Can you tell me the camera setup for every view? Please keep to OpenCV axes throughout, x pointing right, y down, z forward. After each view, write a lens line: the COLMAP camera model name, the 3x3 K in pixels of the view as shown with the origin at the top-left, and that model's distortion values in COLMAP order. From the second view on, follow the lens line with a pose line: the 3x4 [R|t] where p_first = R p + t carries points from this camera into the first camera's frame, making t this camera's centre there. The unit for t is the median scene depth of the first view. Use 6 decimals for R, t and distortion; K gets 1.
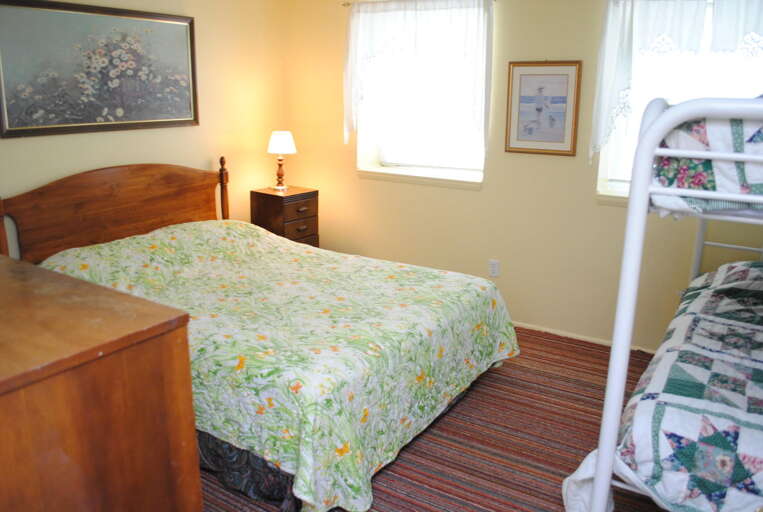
lens RADIAL K [[610.3, 0, 385.7], [0, 610.3, 251.3], [0, 0, 1]] dist [-0.061764, -0.004167]
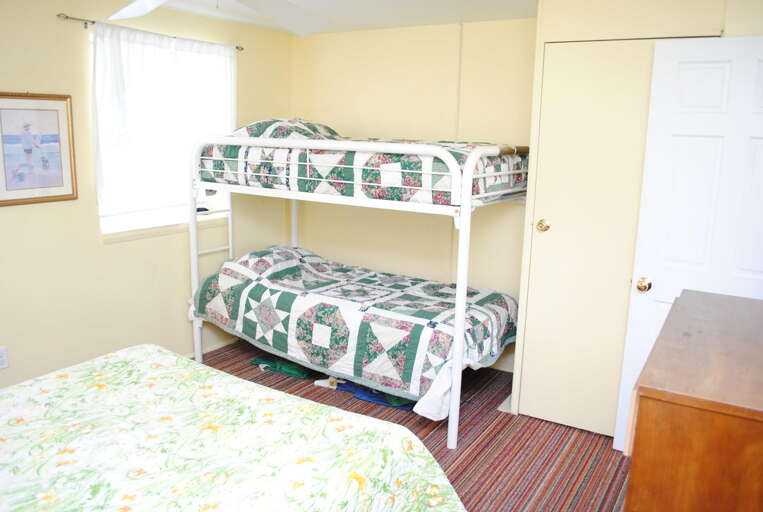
lens RADIAL K [[610.3, 0, 385.5], [0, 610.3, 257.8], [0, 0, 1]] dist [-0.061764, -0.004167]
pose [[-0.011014, -0.215429, 0.976457, -0.661722], [0.219246, 0.952234, 0.212558, -0.181046], [-0.975607, 0.216425, 0.036744, 0.591205]]
